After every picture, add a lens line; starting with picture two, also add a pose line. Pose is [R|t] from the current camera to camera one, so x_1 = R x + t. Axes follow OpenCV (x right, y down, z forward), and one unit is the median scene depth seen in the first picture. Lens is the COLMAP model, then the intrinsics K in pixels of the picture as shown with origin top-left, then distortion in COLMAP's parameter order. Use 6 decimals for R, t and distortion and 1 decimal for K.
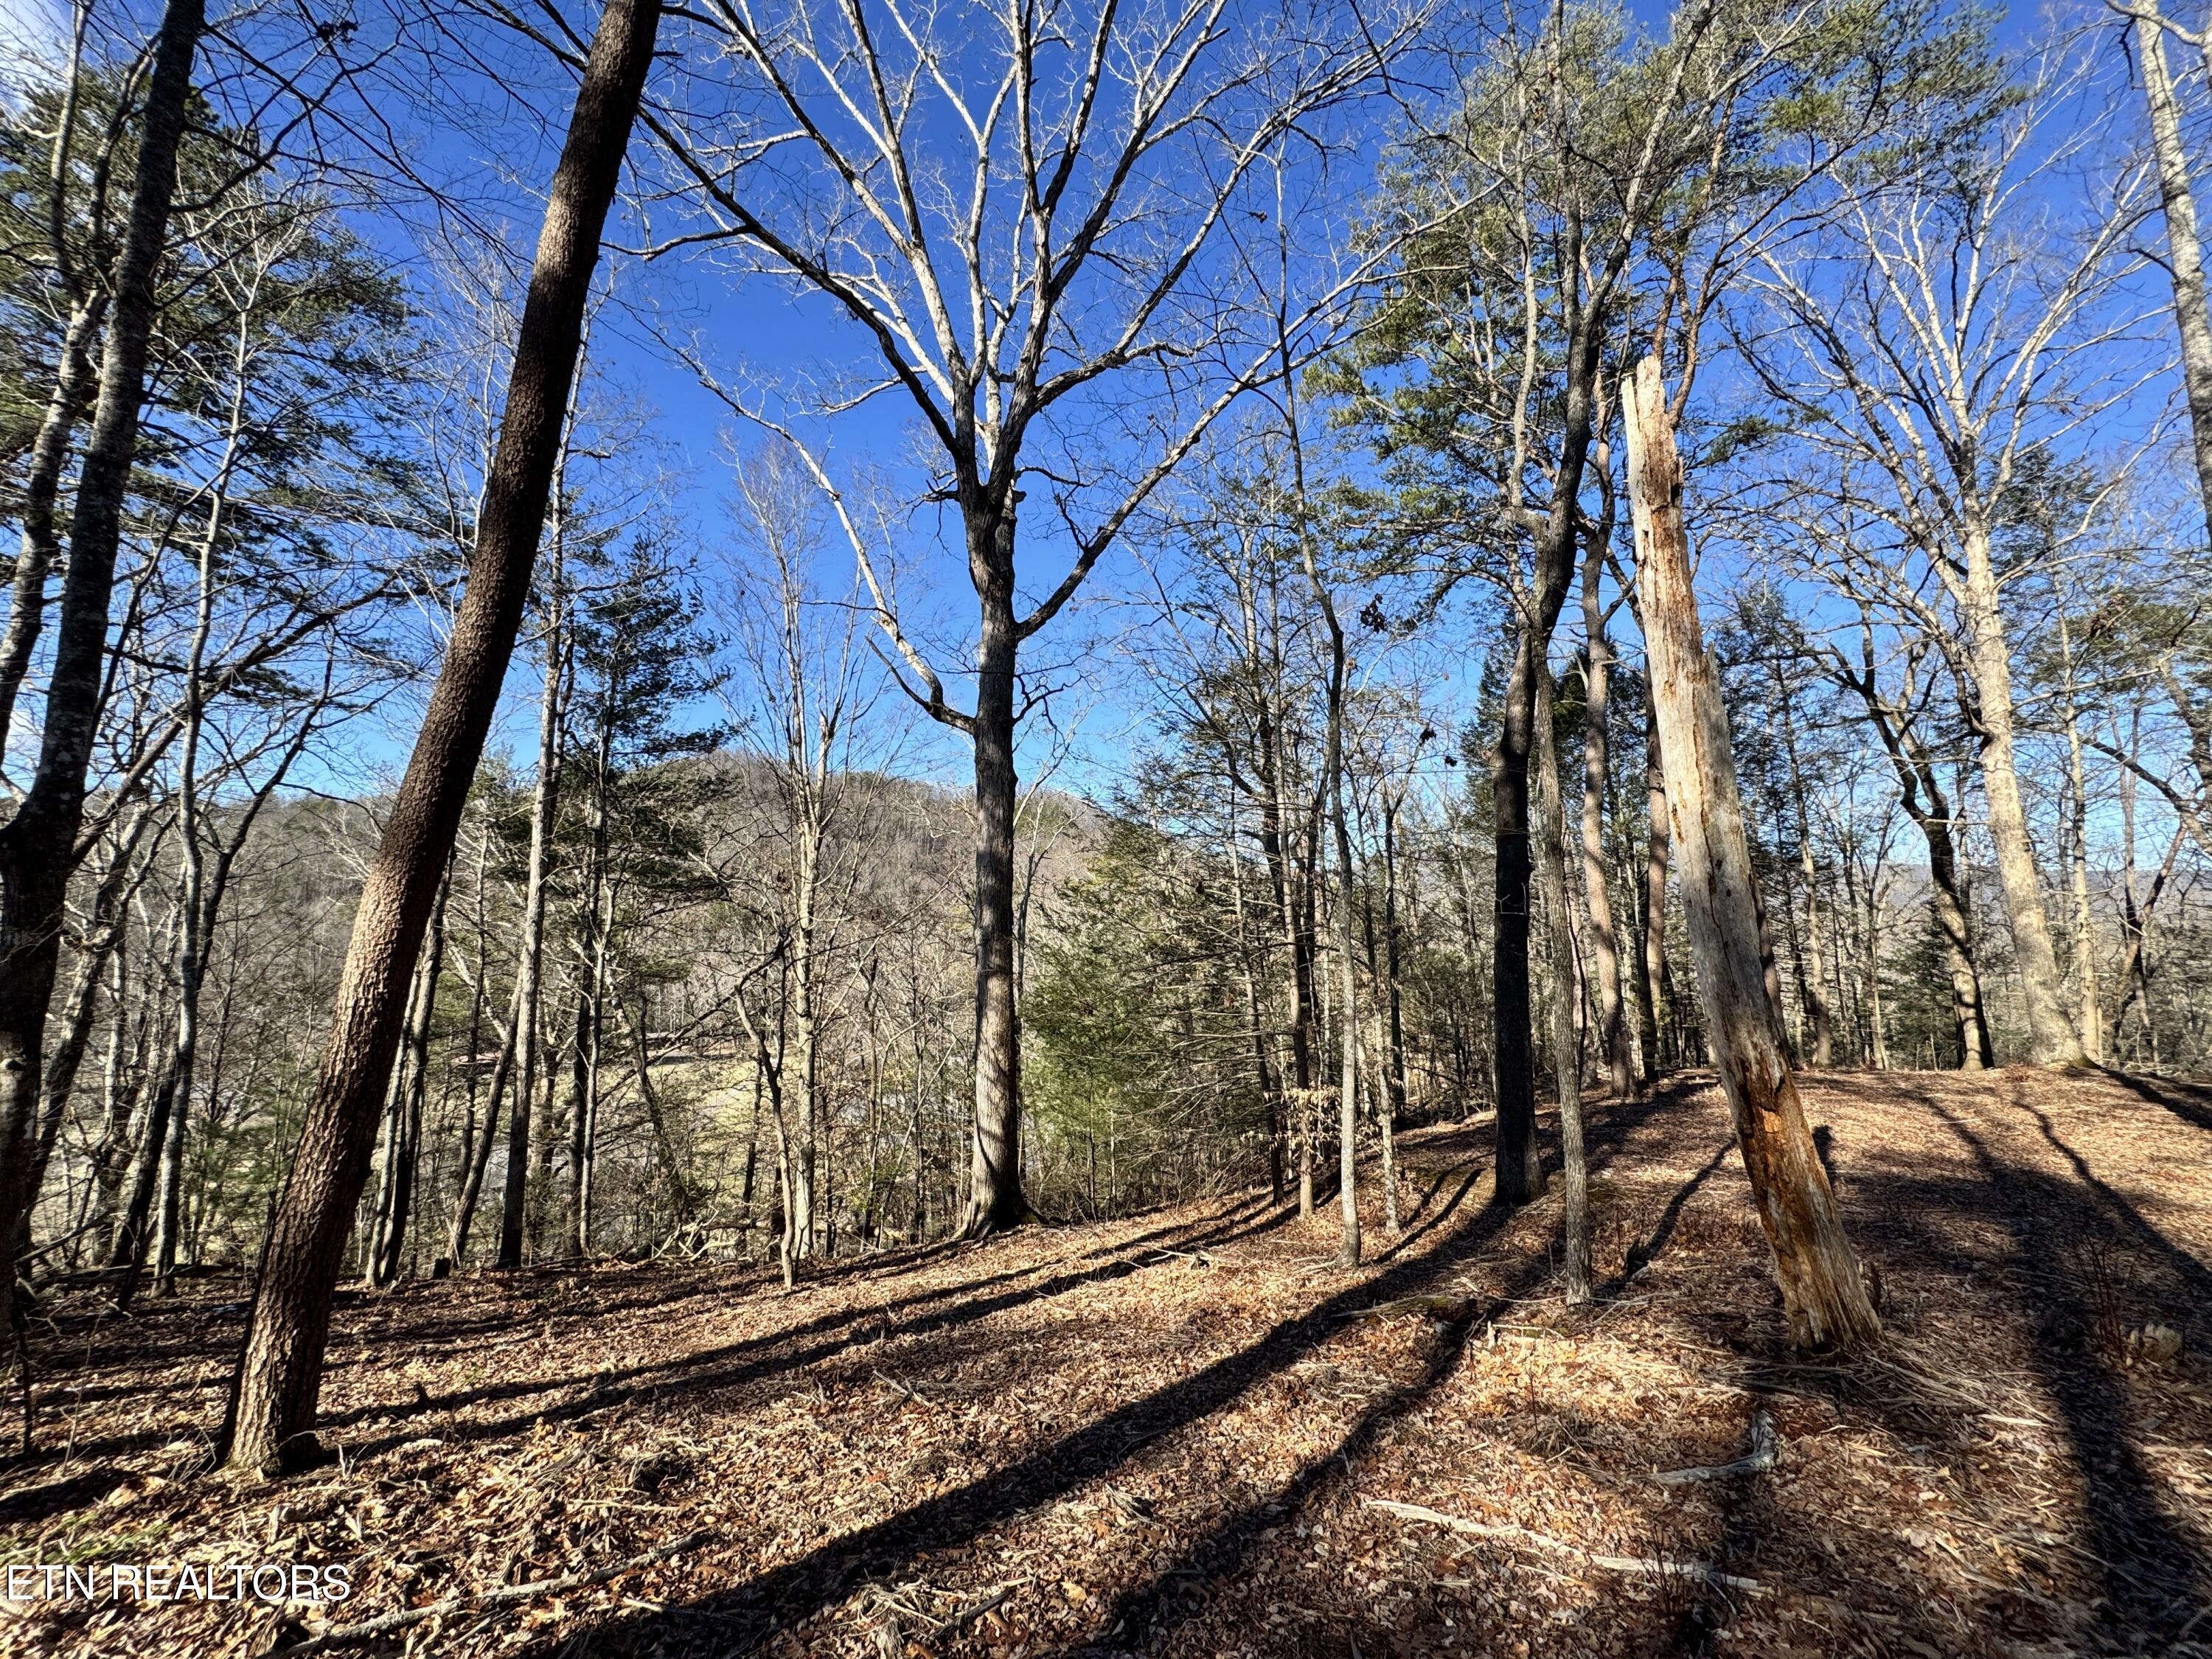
lens RADIAL K [[877.5, 0, 1106.8], [0, 877.5, 831.1], [0, 0, 1]] dist [-0.001785, 0.000166]
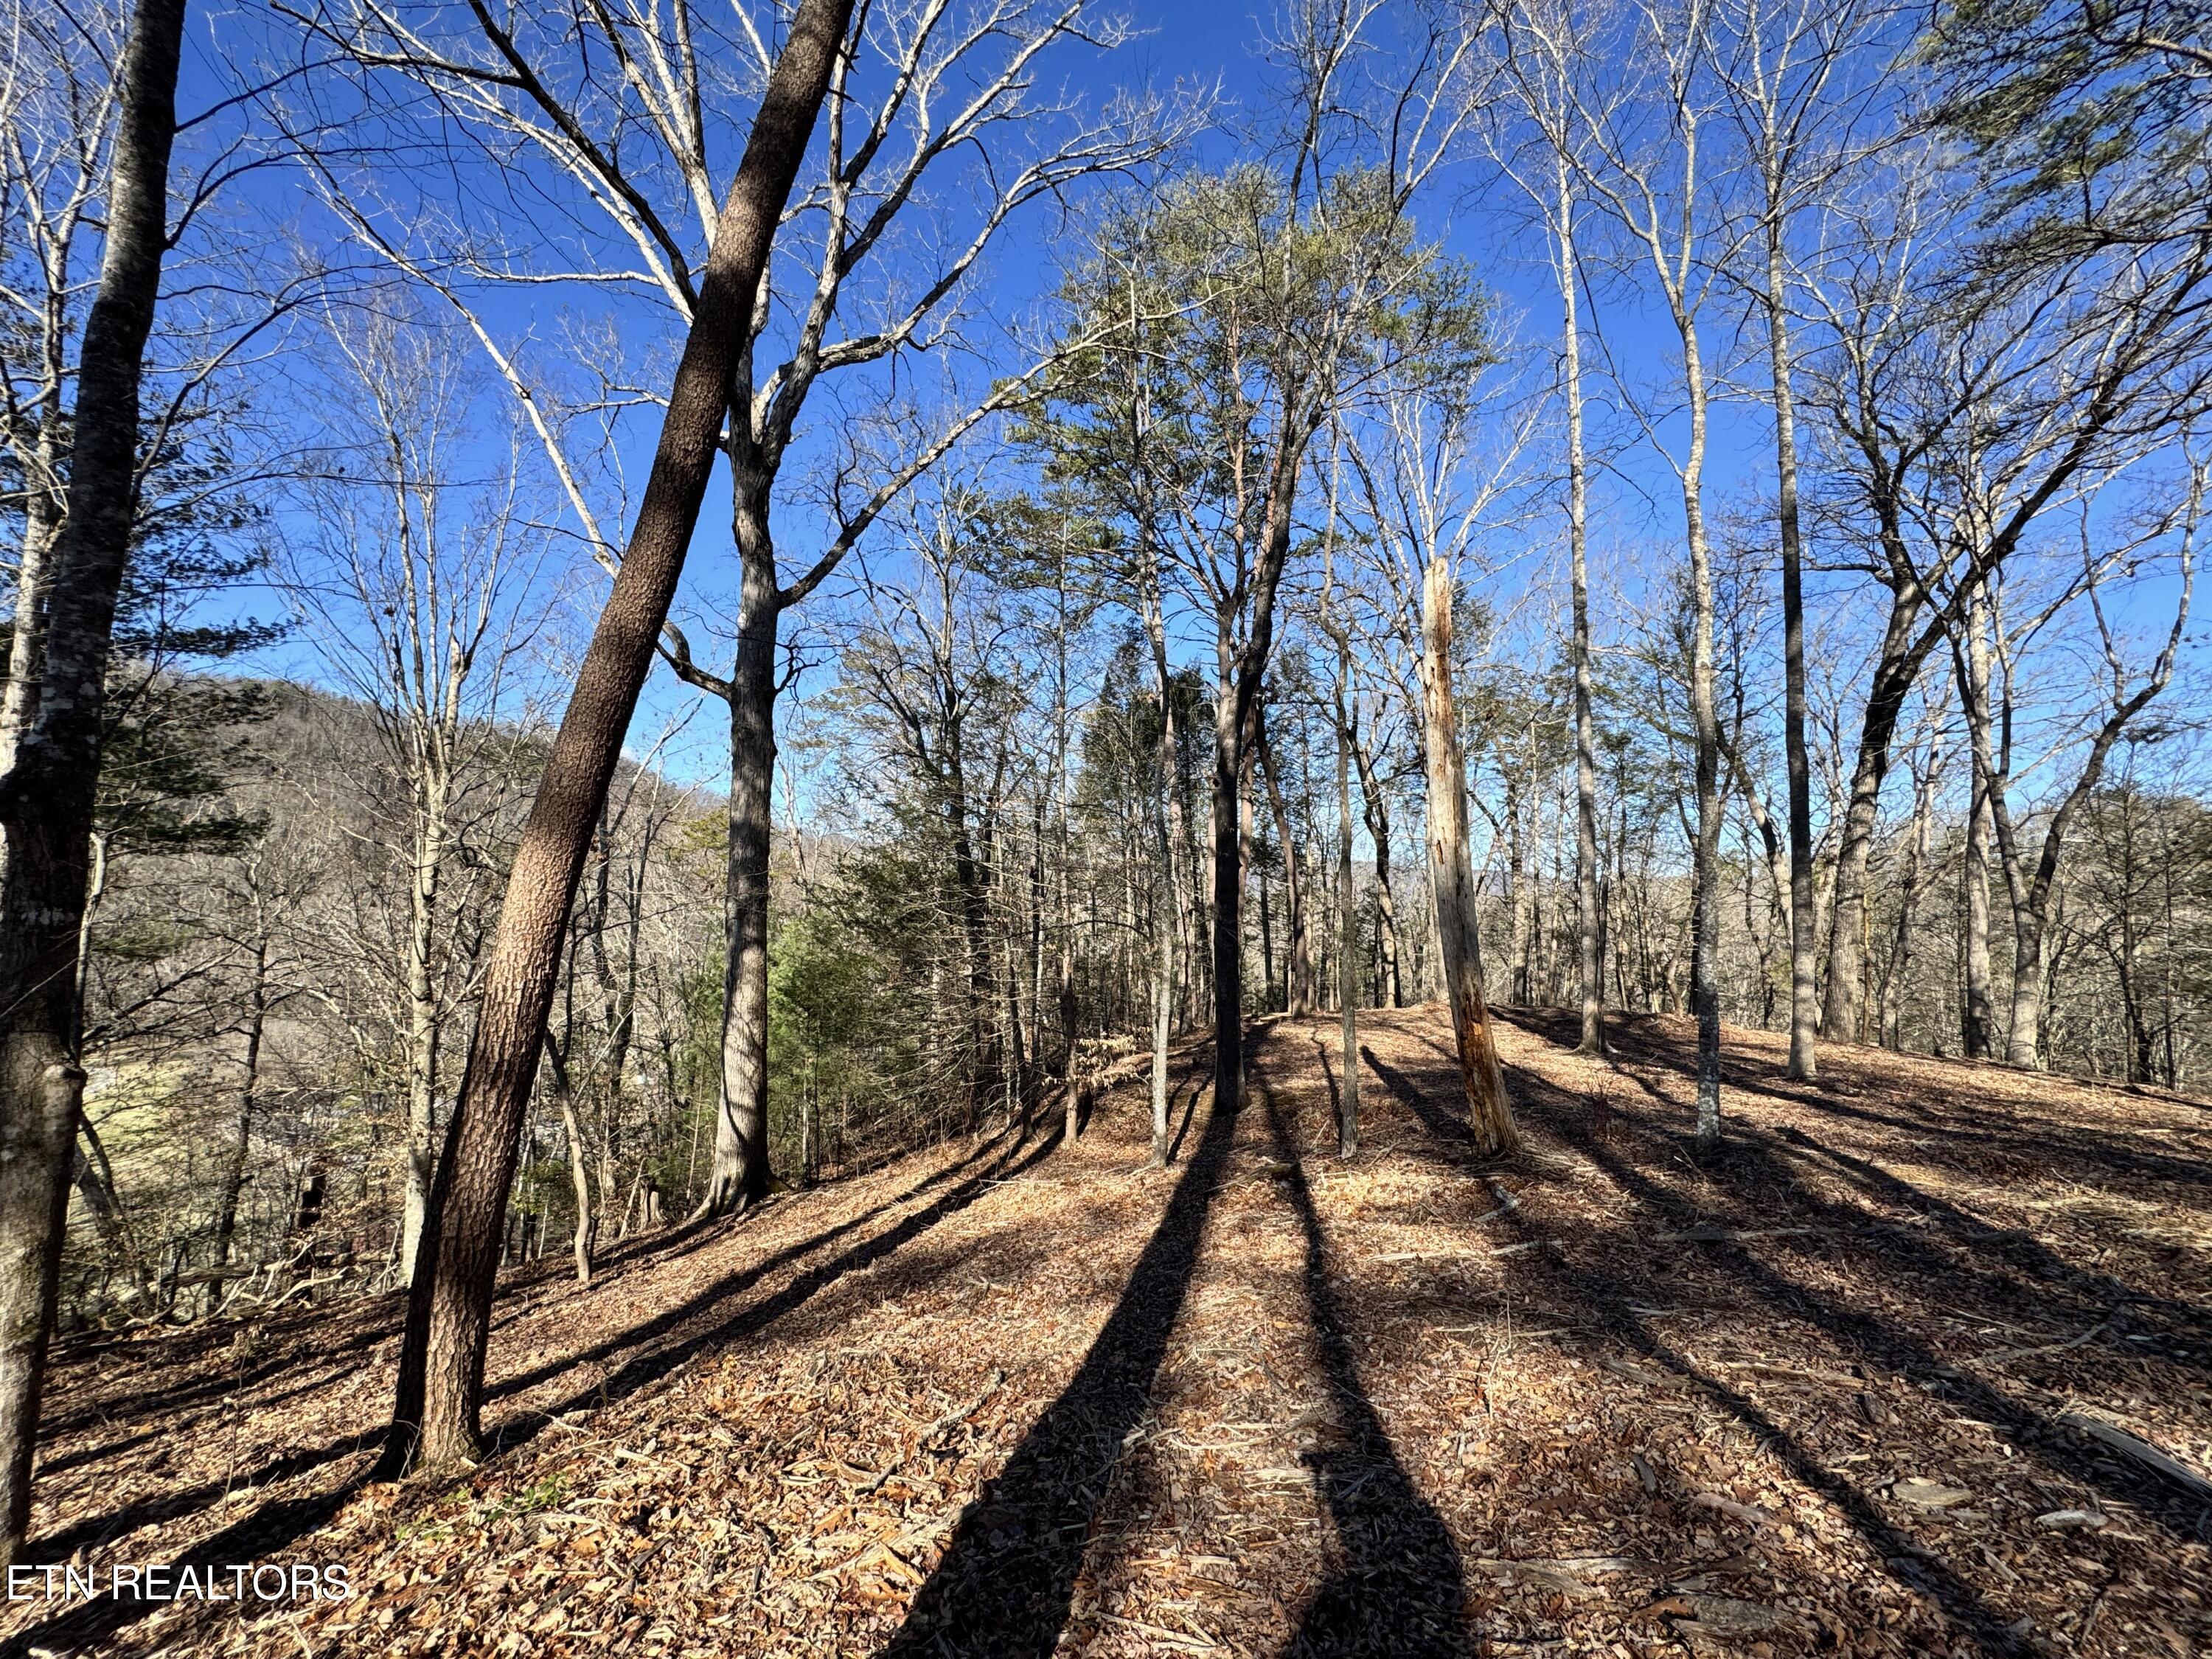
lens RADIAL K [[877.5, 0, 1103.3], [0, 877.5, 831.1], [0, 0, 1]] dist [-0.001785, 0.000166]
pose [[0.876238, 0.053620, 0.478885, -0.242961], [-0.070023, 0.997410, 0.016447, -0.010935], [-0.476763, -0.047945, 0.877723, -0.047671]]
